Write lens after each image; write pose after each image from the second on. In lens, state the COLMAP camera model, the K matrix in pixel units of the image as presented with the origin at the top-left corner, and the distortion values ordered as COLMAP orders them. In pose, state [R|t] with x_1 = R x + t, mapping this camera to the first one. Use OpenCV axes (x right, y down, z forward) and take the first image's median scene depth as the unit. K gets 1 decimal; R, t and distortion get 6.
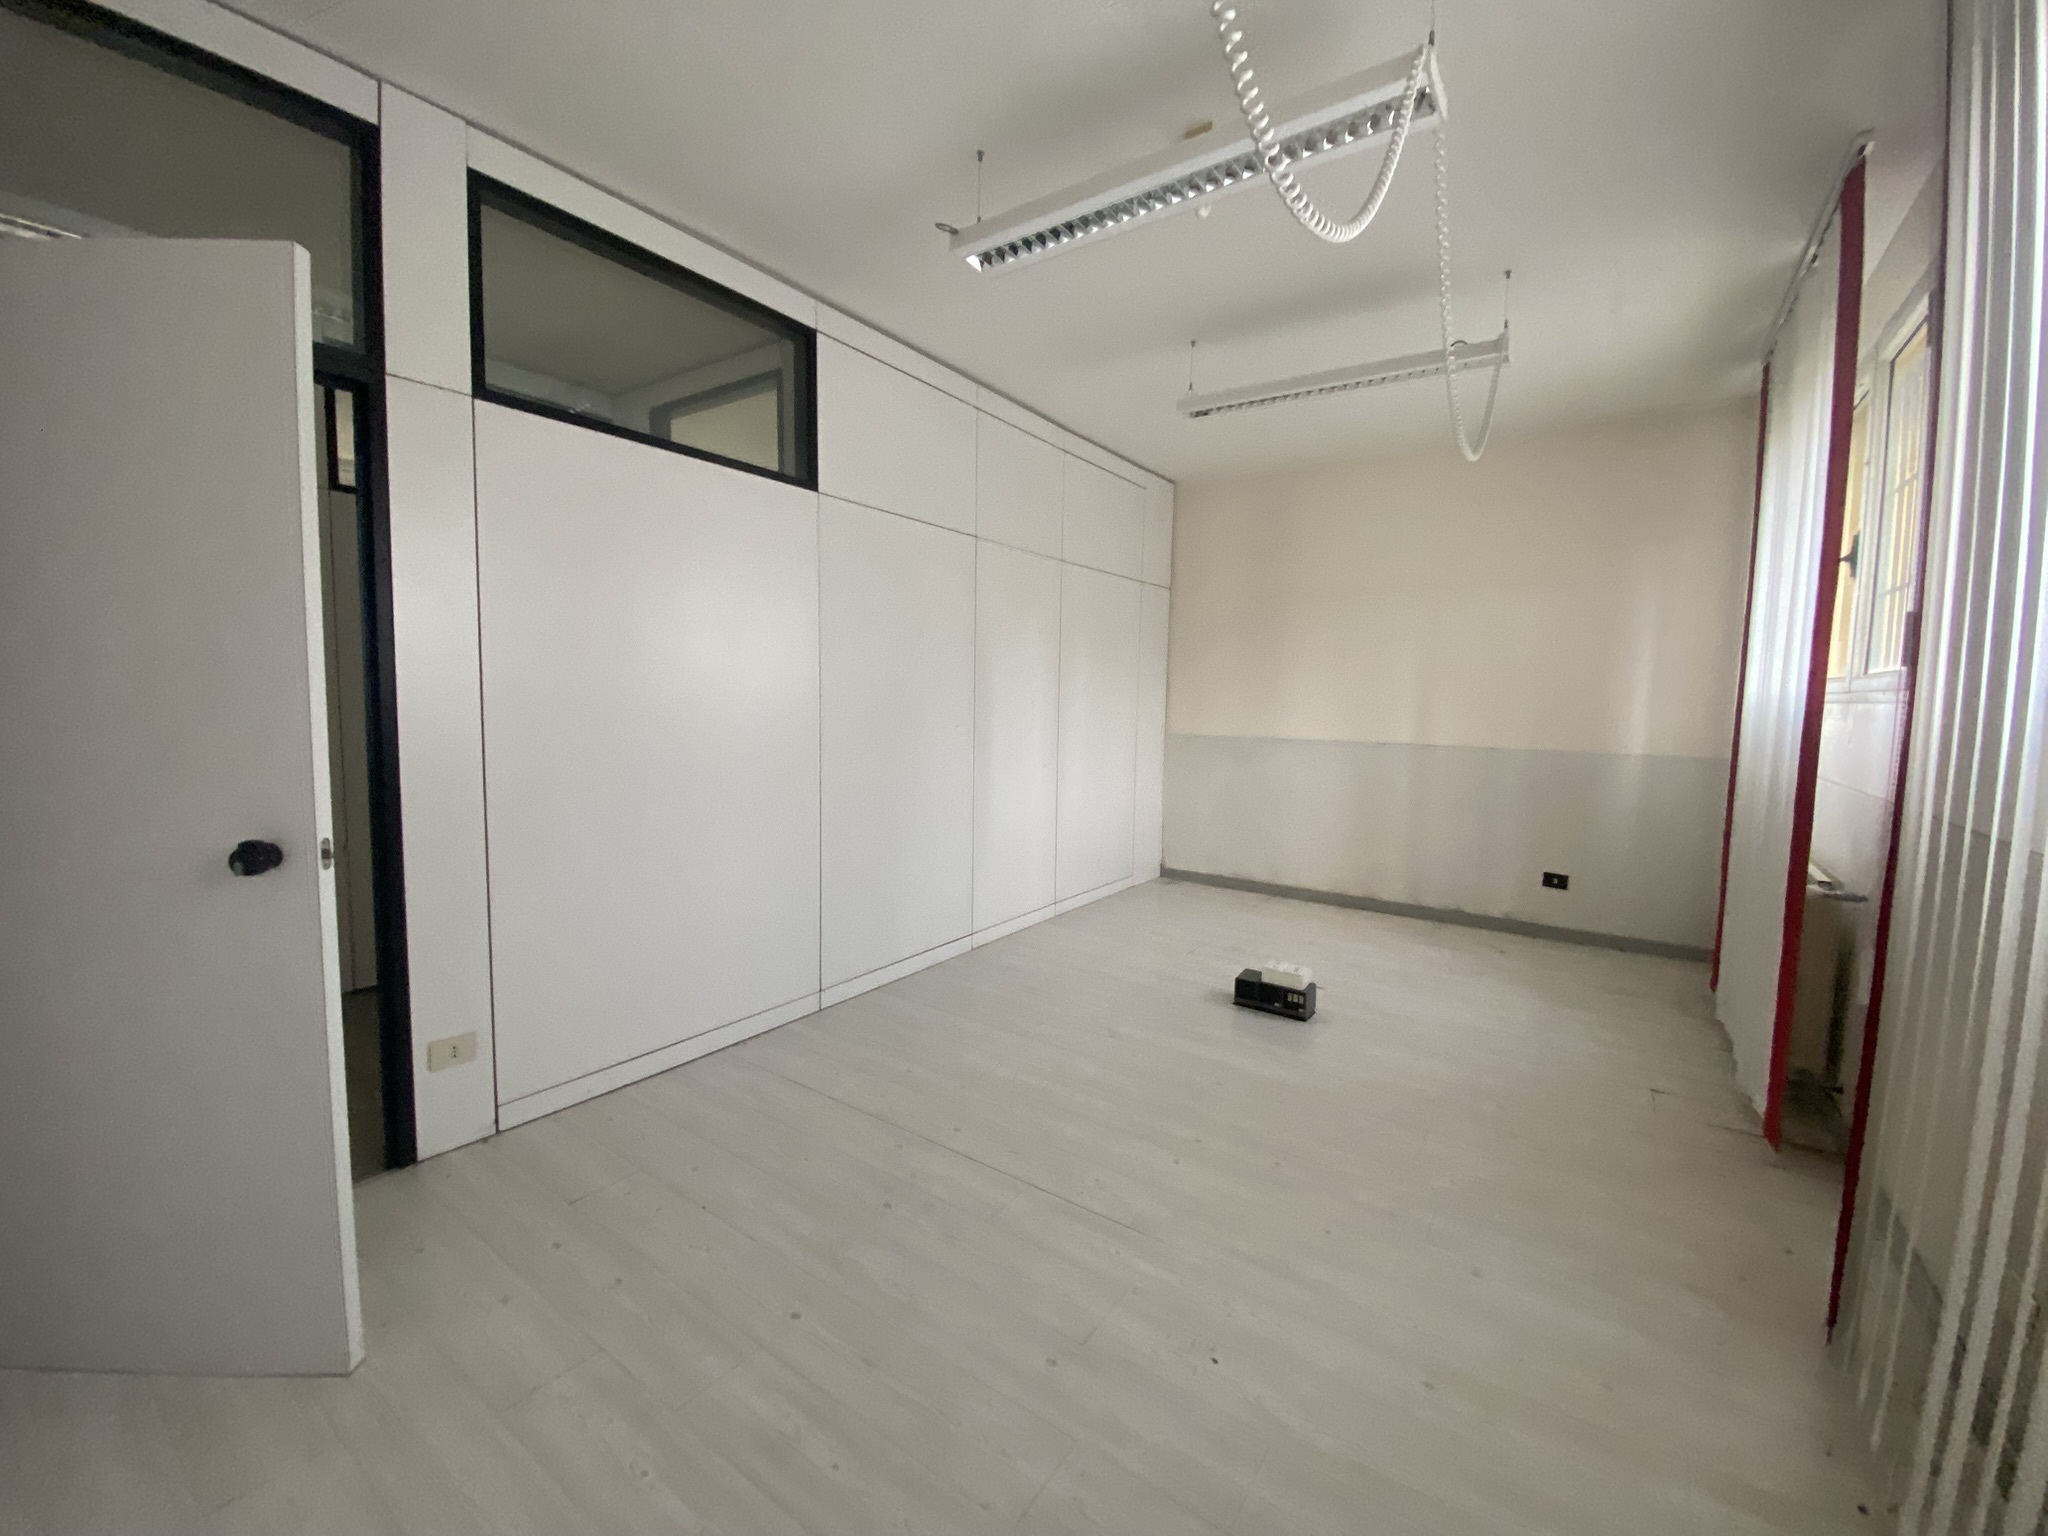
lens RADIAL K [[831.4, 0, 1006.9], [0, 831.4, 769.2], [0, 0, 1]] dist [0.001563, -0.000023]
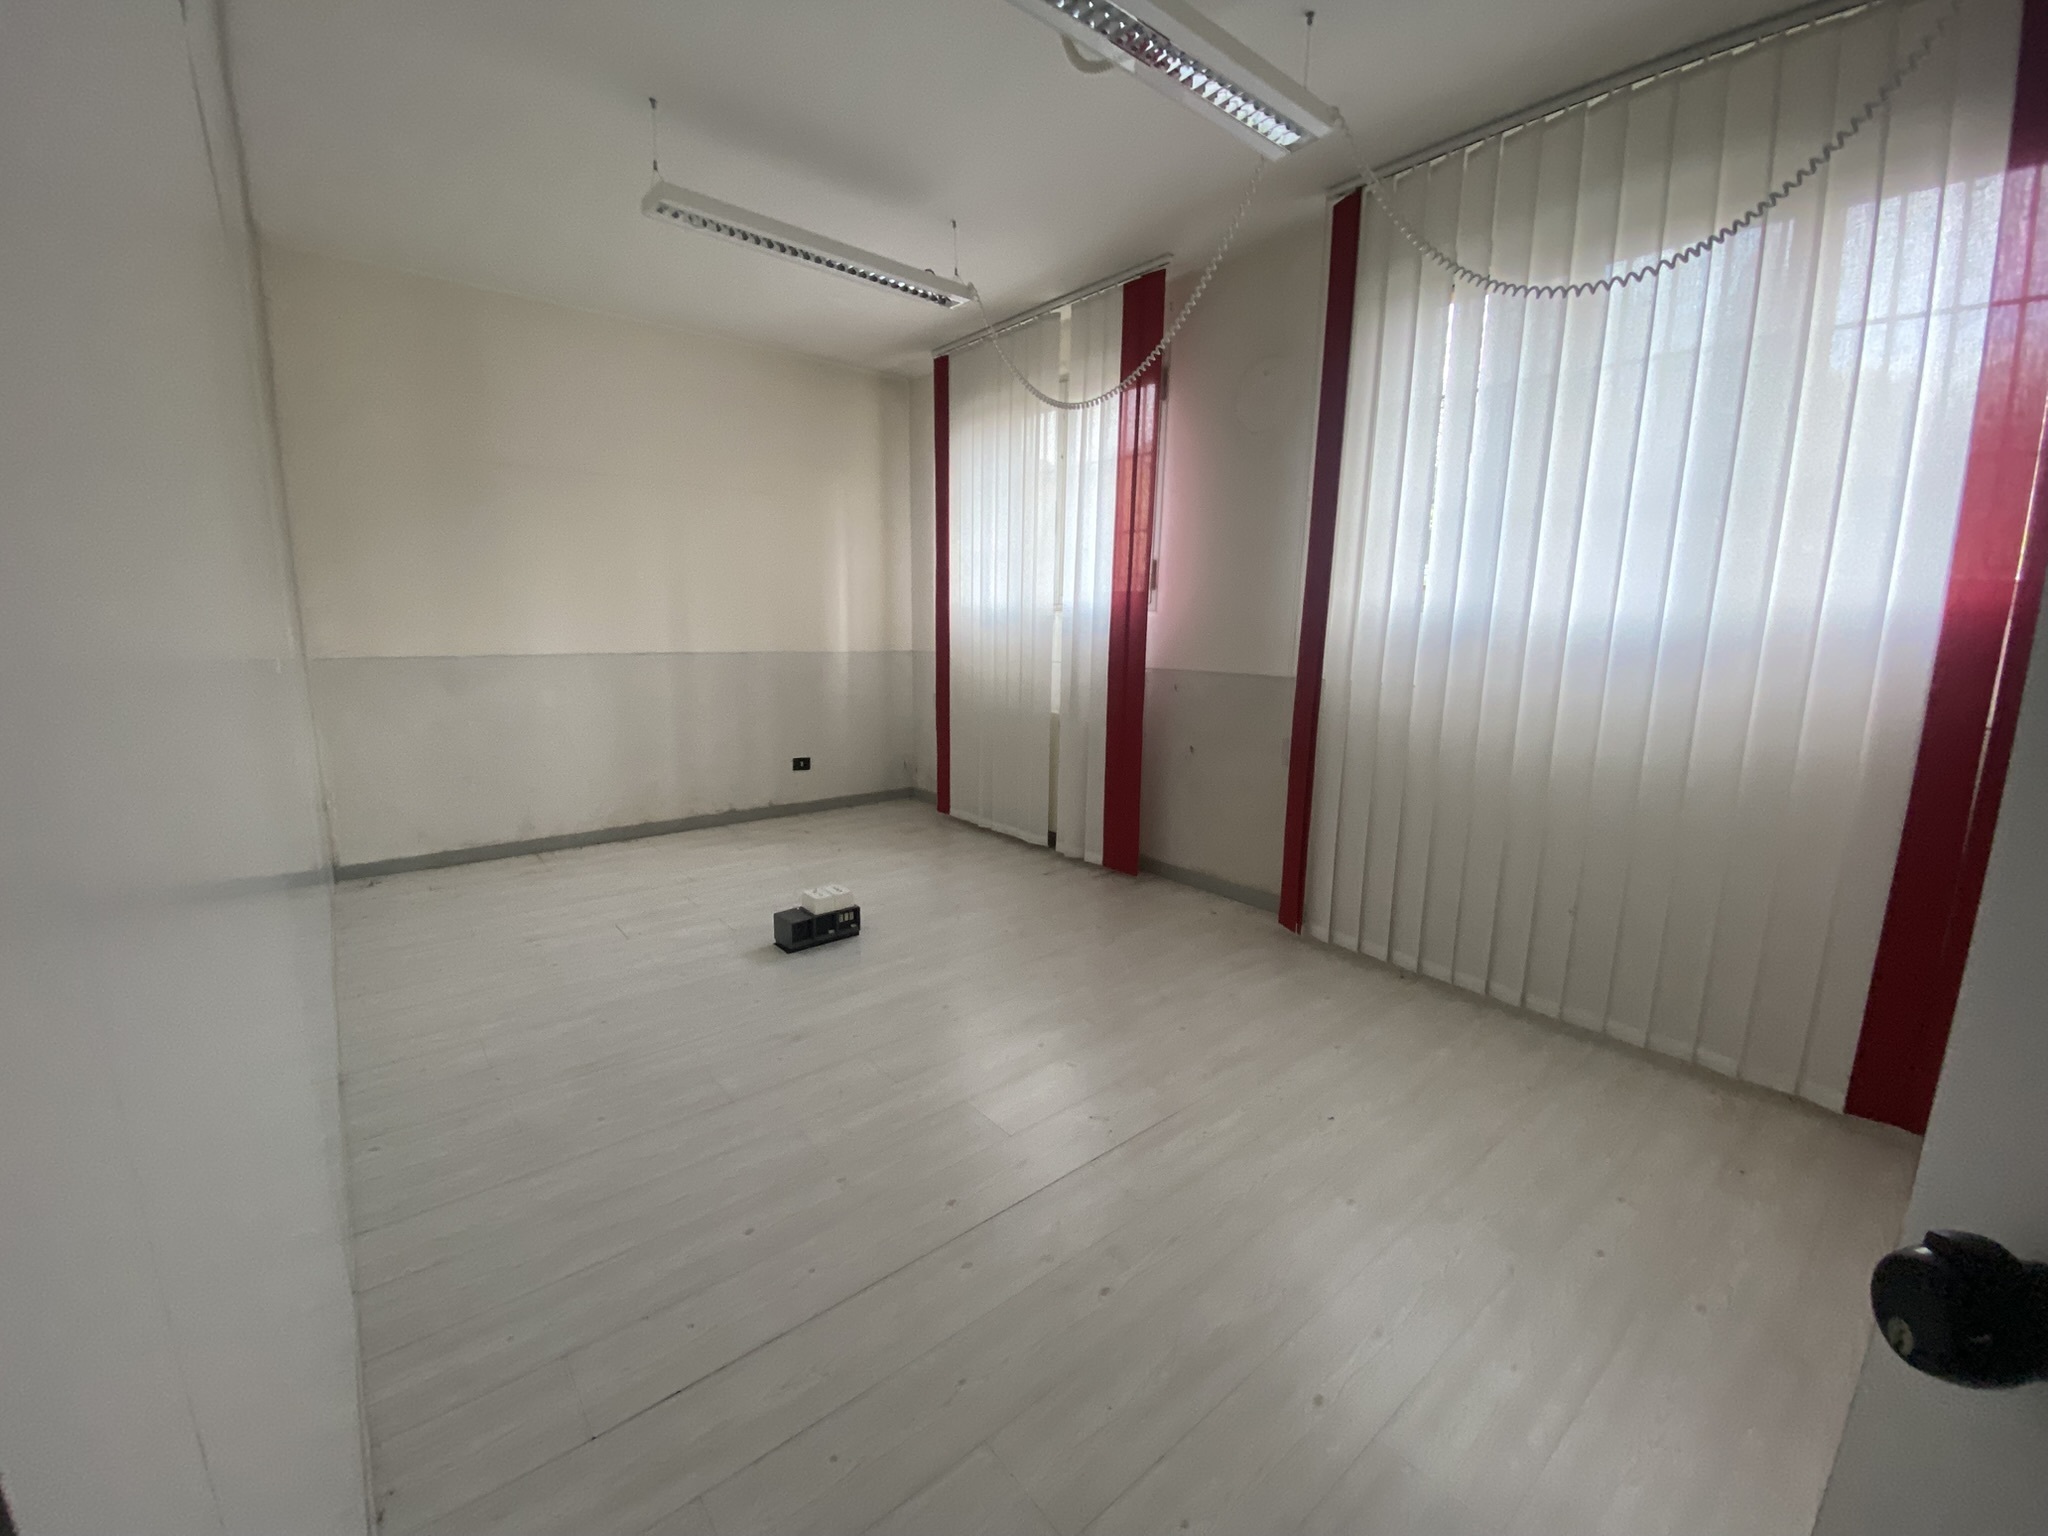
lens RADIAL K [[831.4, 0, 1006.9], [0, 831.4, 769.2], [0, 0, 1]] dist [0.001563, -0.000023]
pose [[0.248240, -0.187298, 0.950419, -0.375977], [0.079720, 0.981752, 0.172651, -0.036674], [-0.965413, 0.032908, 0.258641, 0.417853]]
